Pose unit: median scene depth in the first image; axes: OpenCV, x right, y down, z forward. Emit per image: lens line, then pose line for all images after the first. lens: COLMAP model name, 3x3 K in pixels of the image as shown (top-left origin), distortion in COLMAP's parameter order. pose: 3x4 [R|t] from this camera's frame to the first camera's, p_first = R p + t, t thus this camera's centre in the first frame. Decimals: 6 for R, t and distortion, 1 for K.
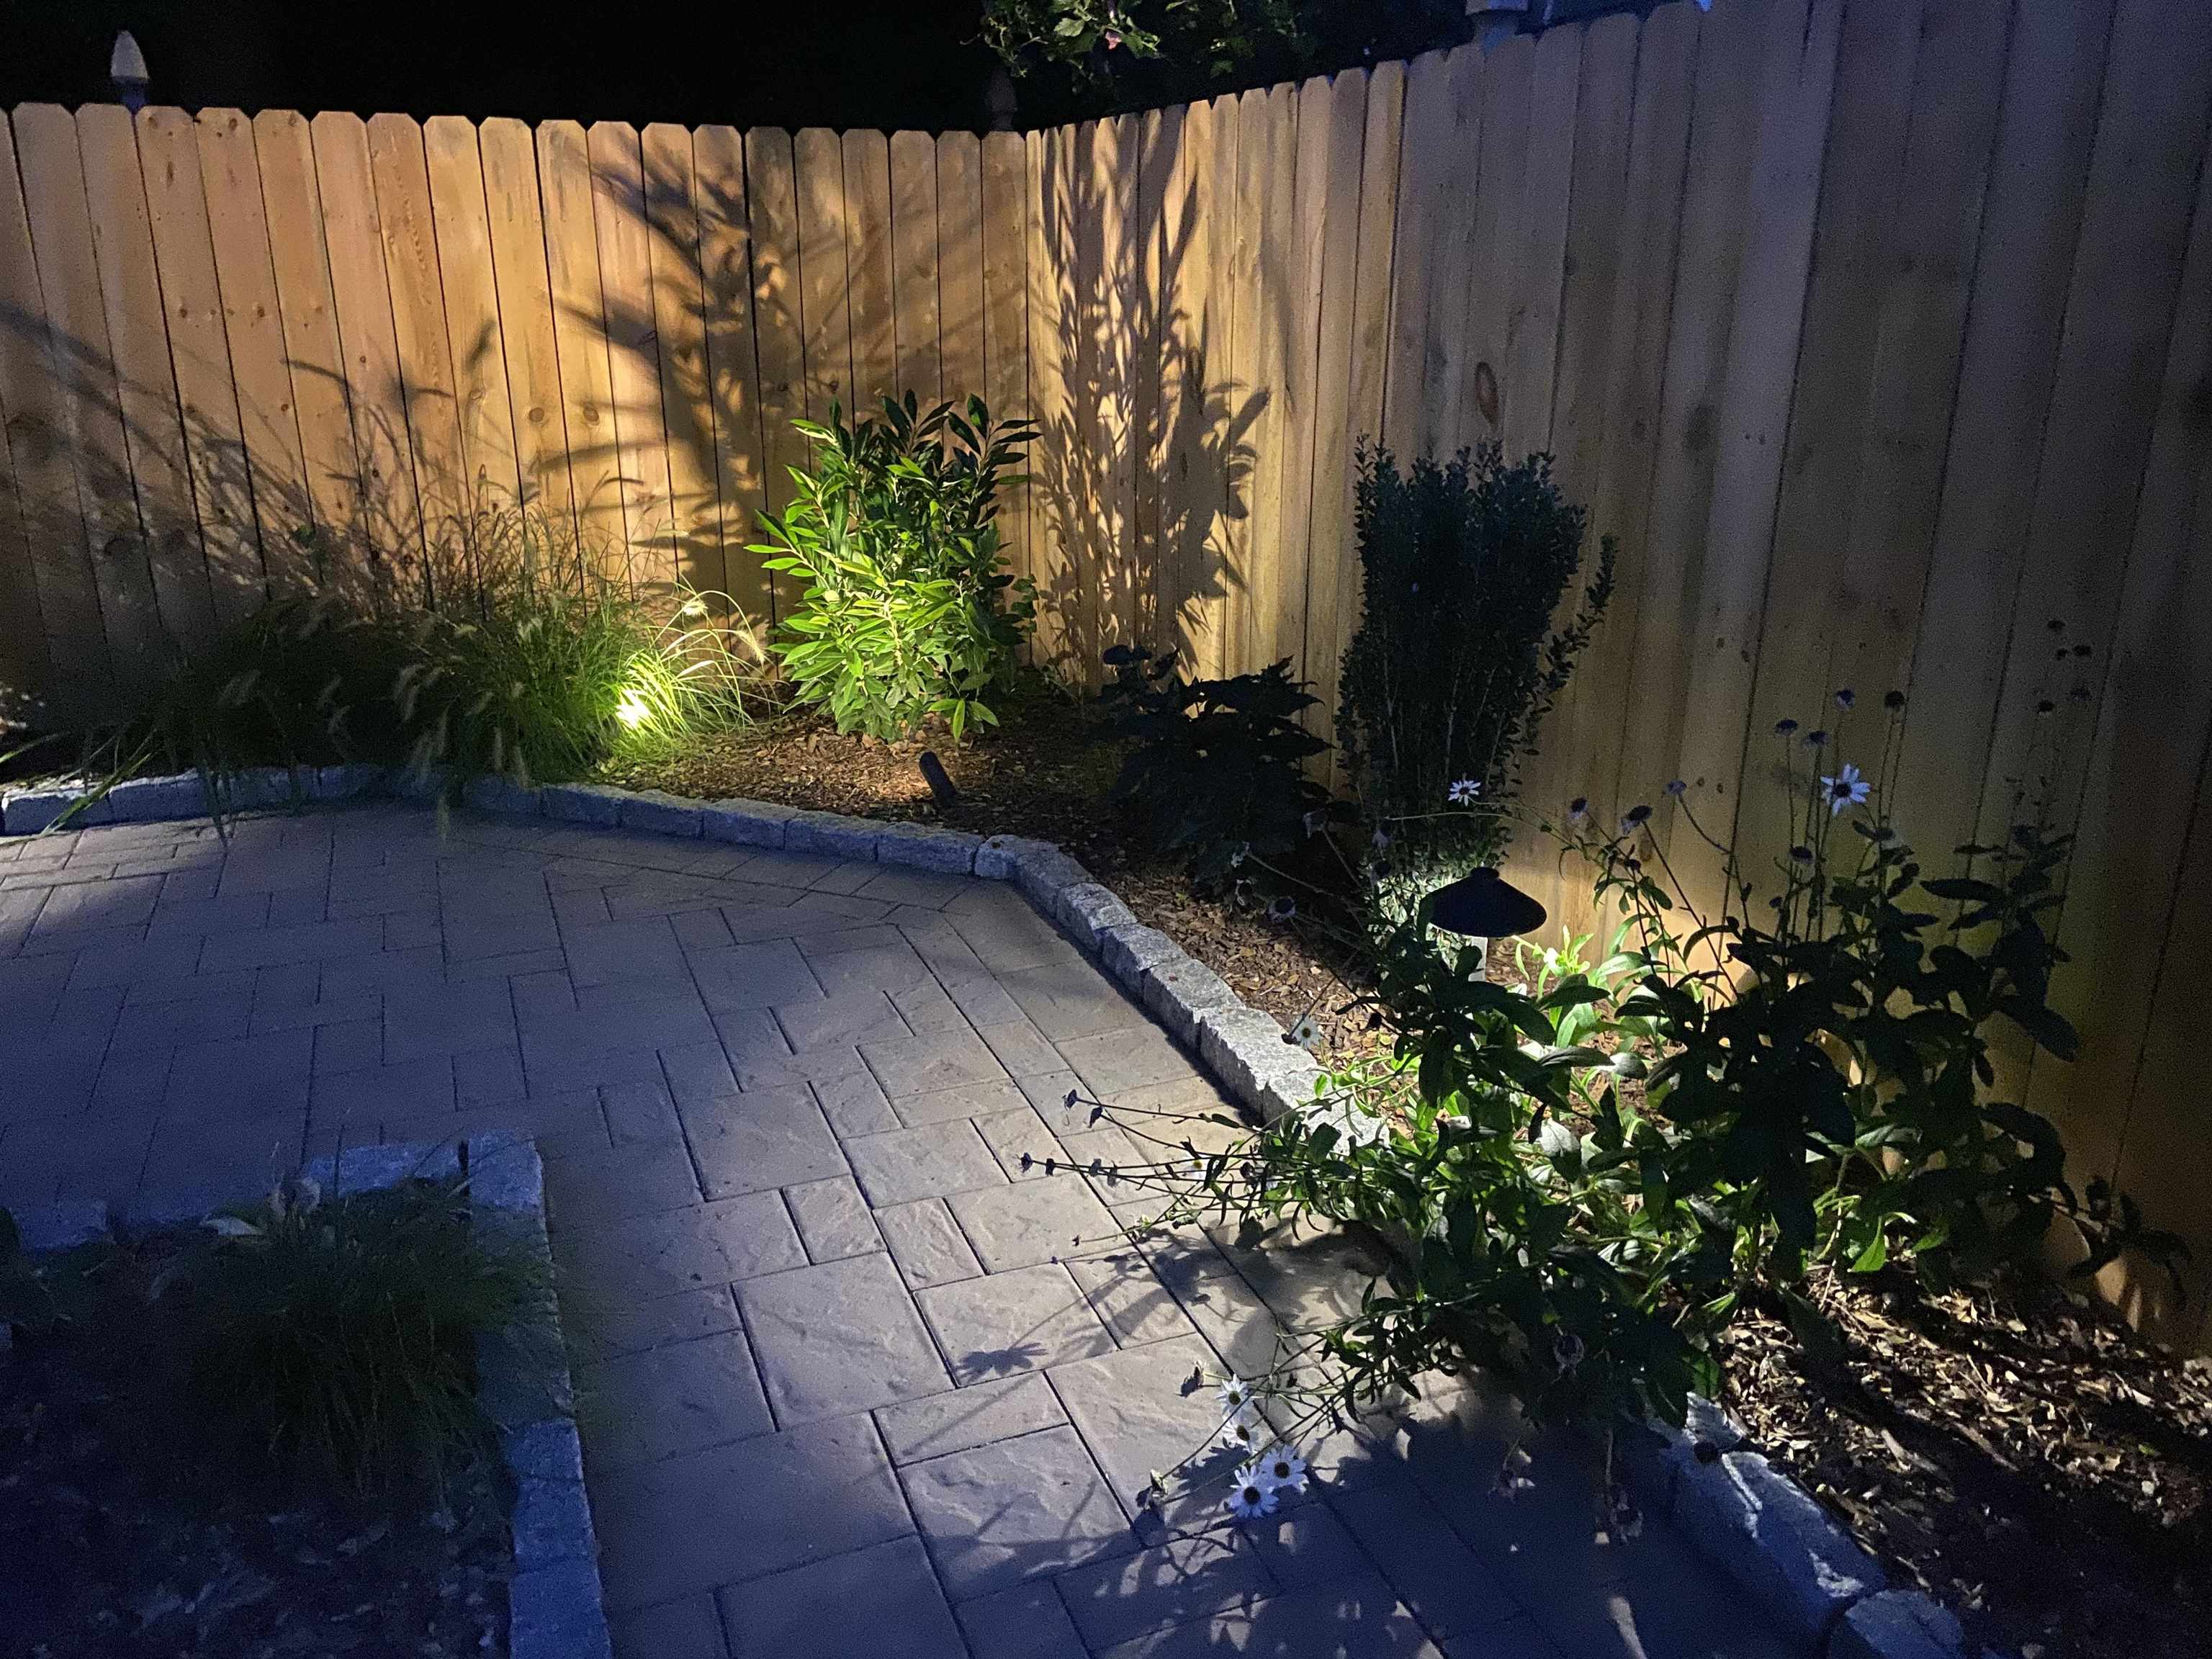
lens RADIAL K [[1699.7, 0, 1106.0], [0, 1699.7, 829.5], [0, 0, 1]] dist [0.145286, -0.175825]
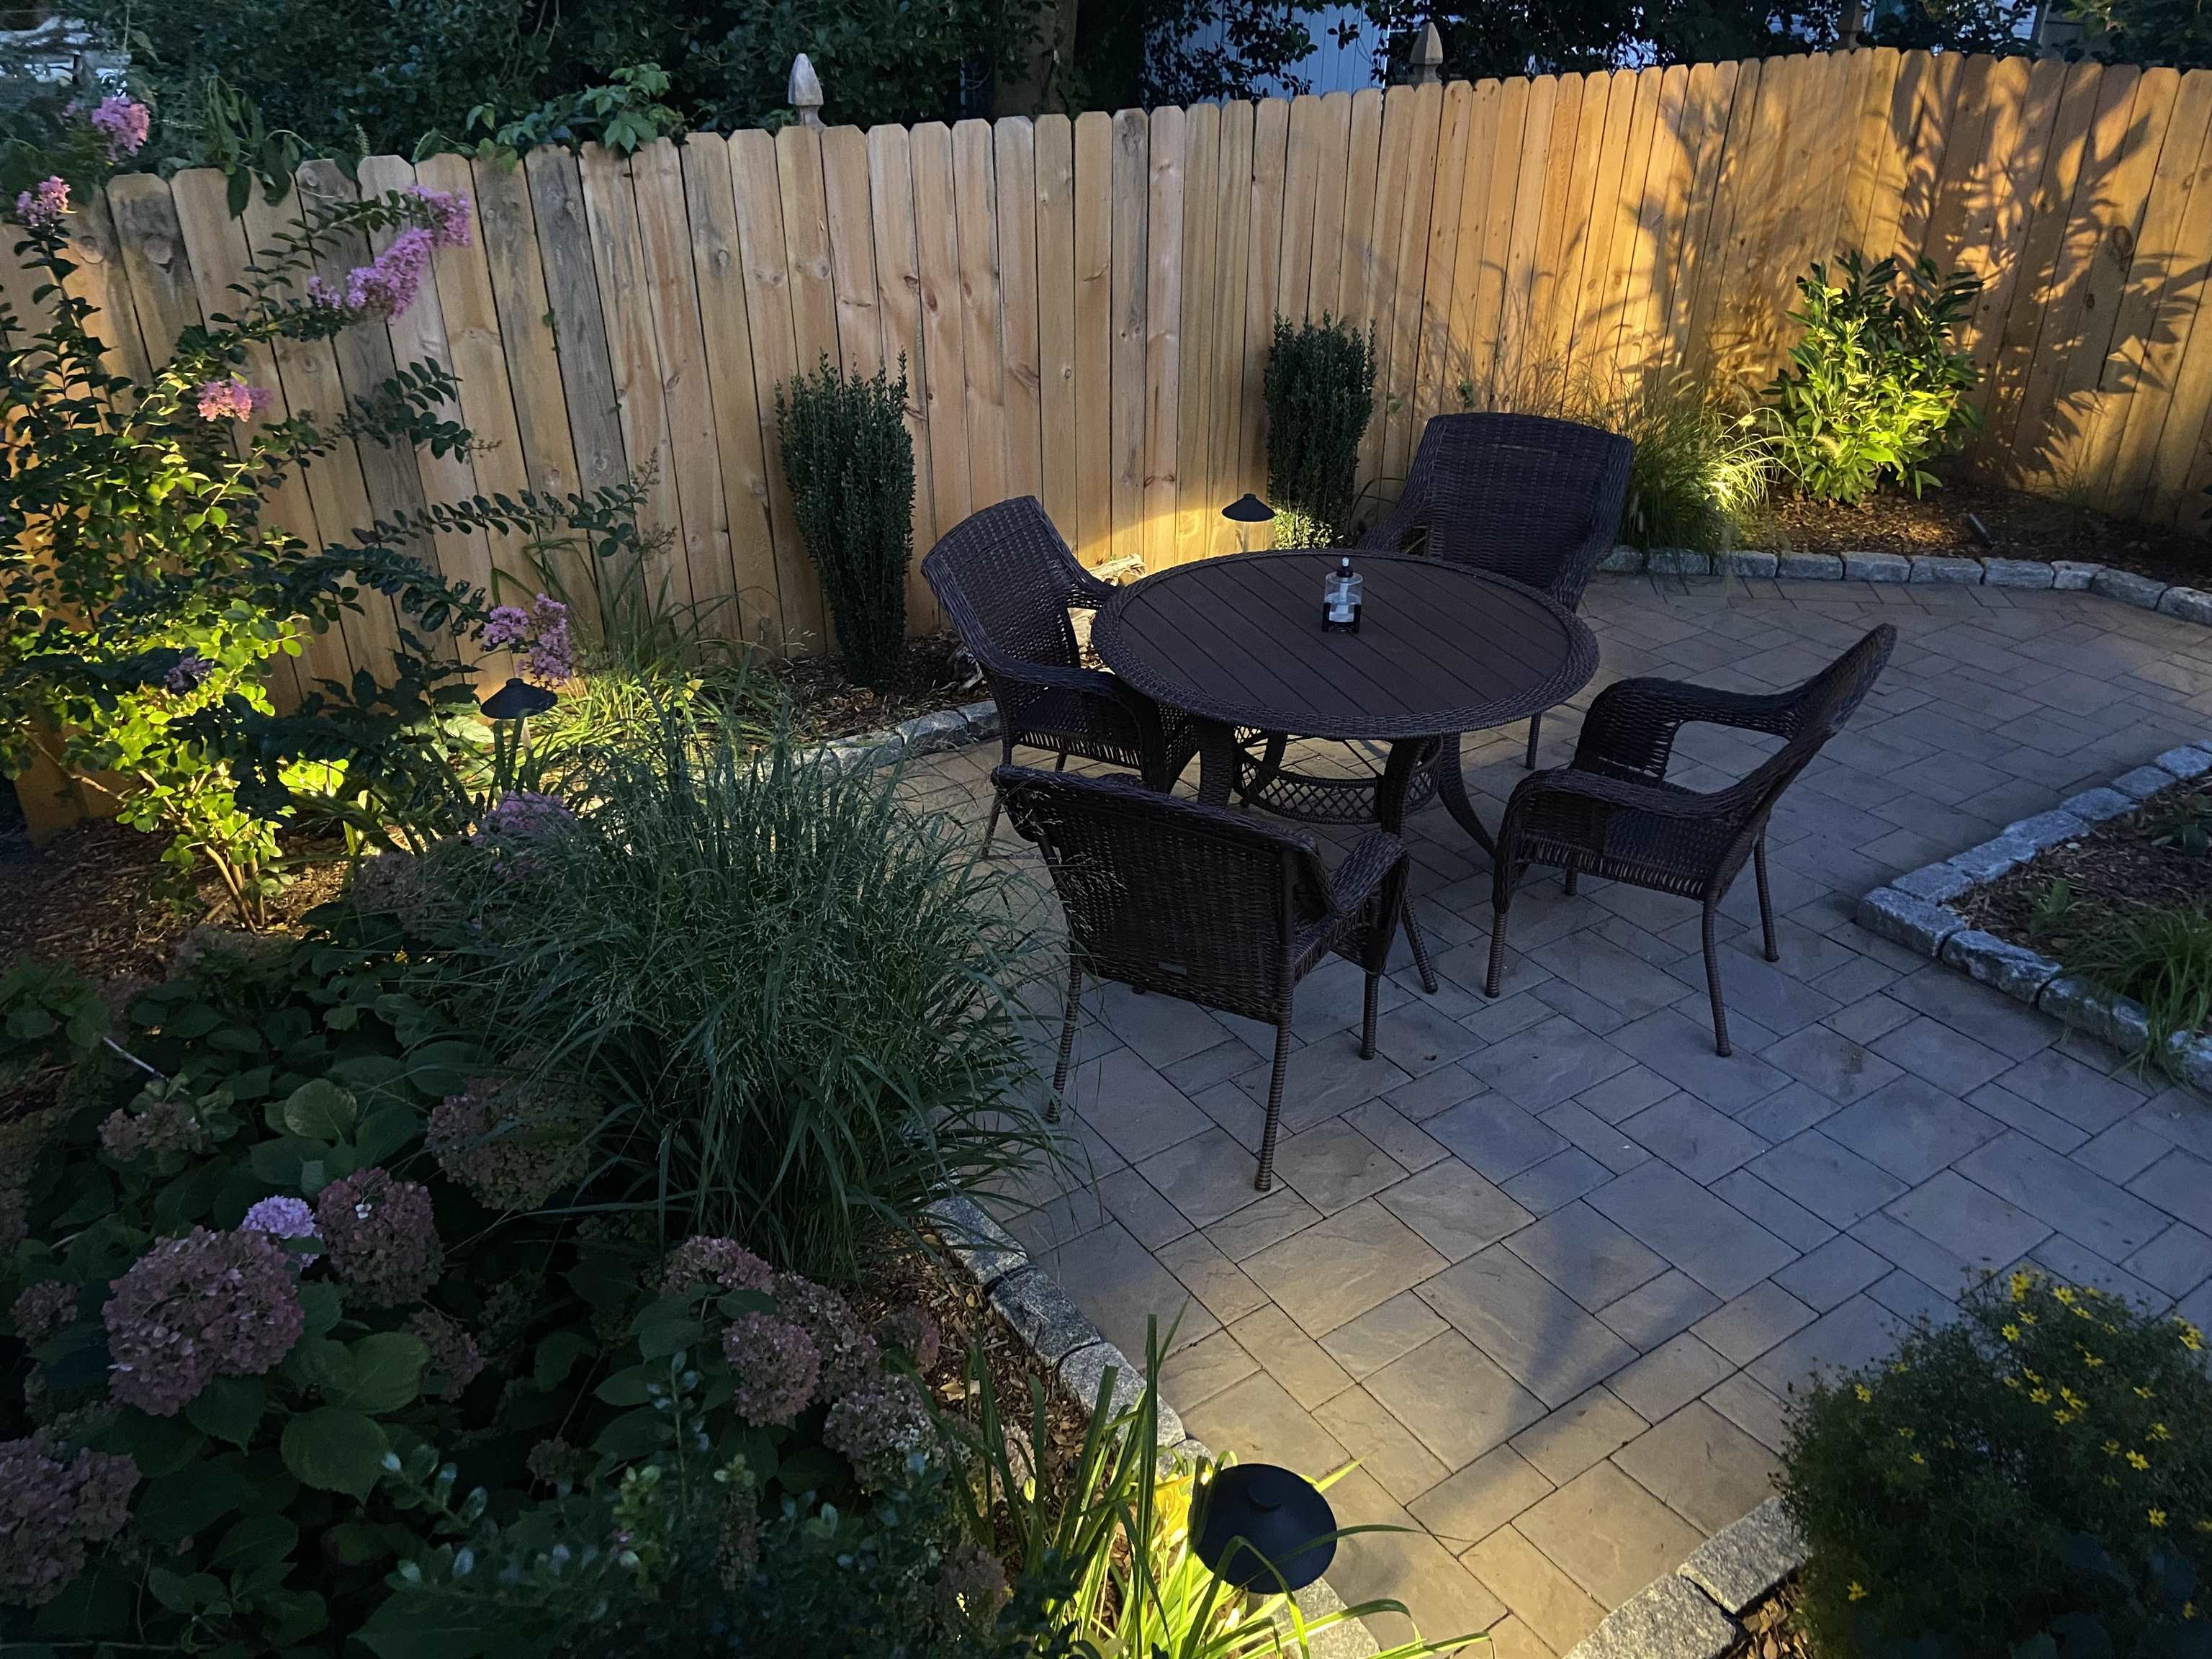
lens RADIAL K [[1699.7, 0, 1106.0], [0, 1699.7, 829.5], [0, 0, 1]] dist [0.145286, -0.175825]
pose [[0.975689, -0.107067, 0.191225, -1.046959], [0.071804, 0.980553, 0.182646, -0.093280], [-0.207061, -0.164476, 0.964403, -0.349972]]
